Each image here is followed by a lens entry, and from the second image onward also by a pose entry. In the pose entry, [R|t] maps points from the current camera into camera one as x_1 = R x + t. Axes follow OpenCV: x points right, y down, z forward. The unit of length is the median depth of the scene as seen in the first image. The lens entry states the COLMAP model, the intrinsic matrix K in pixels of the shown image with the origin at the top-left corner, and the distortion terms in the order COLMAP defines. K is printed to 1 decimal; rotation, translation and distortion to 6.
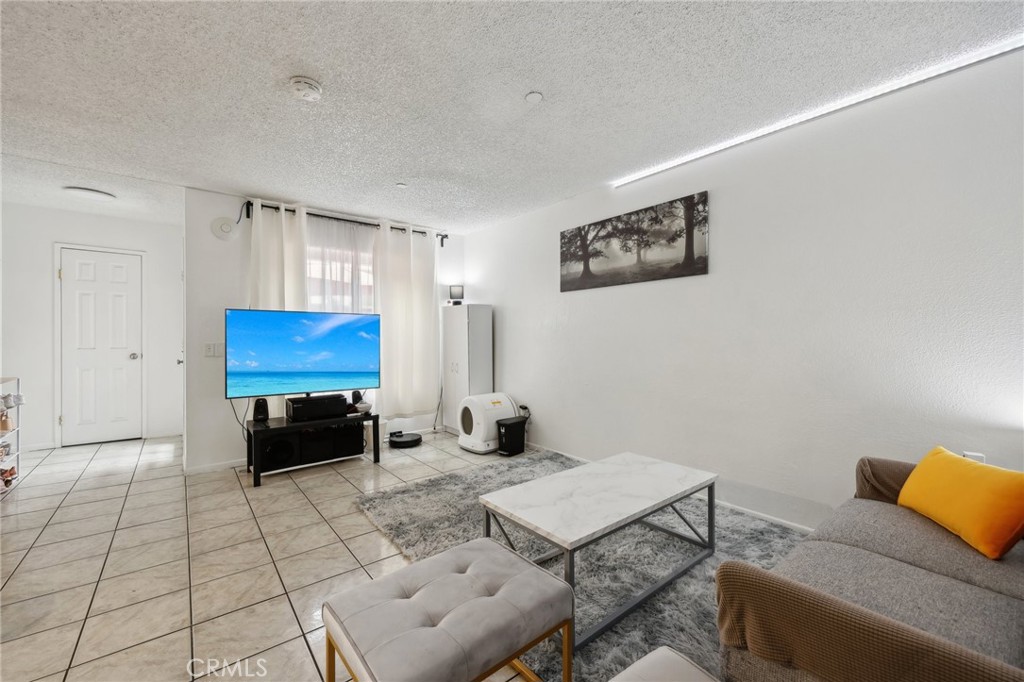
lens RADIAL K [[415.2, 0, 511.2], [0, 415.2, 339.0], [0, 0, 1]] dist [-0.000511, -0.000025]
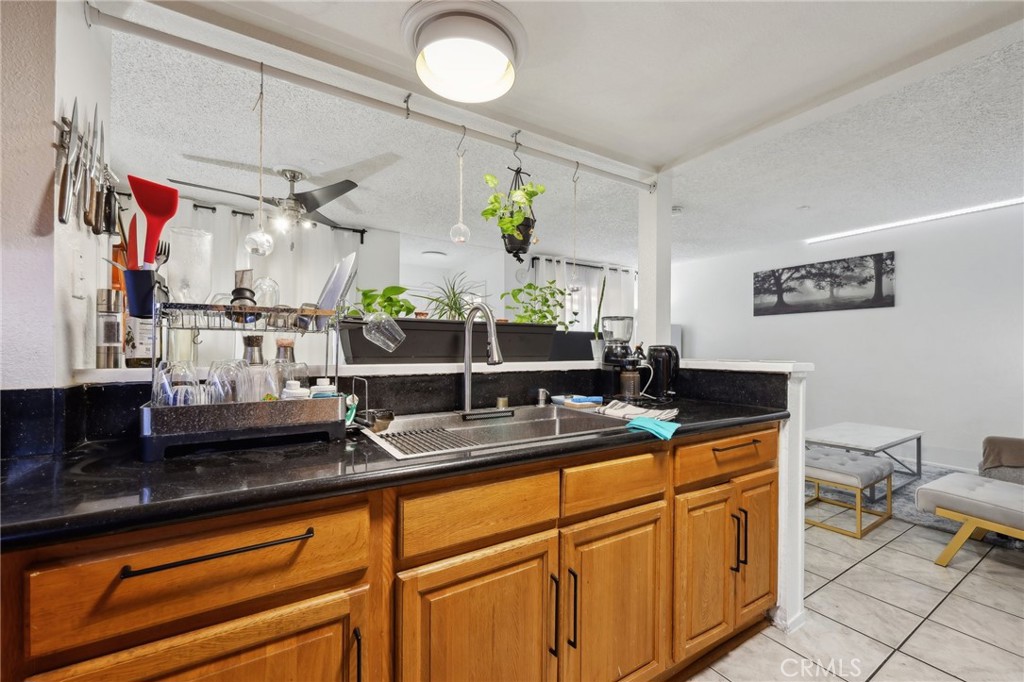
lens RADIAL K [[415.2, 0, 513.3], [0, 415.2, 344.6], [0, 0, 1]] dist [-0.000511, -0.000025]
pose [[0.990755, 0.006065, -0.135525, -0.578508], [-0.008669, 0.999789, -0.018628, 0.015746], [0.135384, 0.019630, 0.990599, -0.558509]]
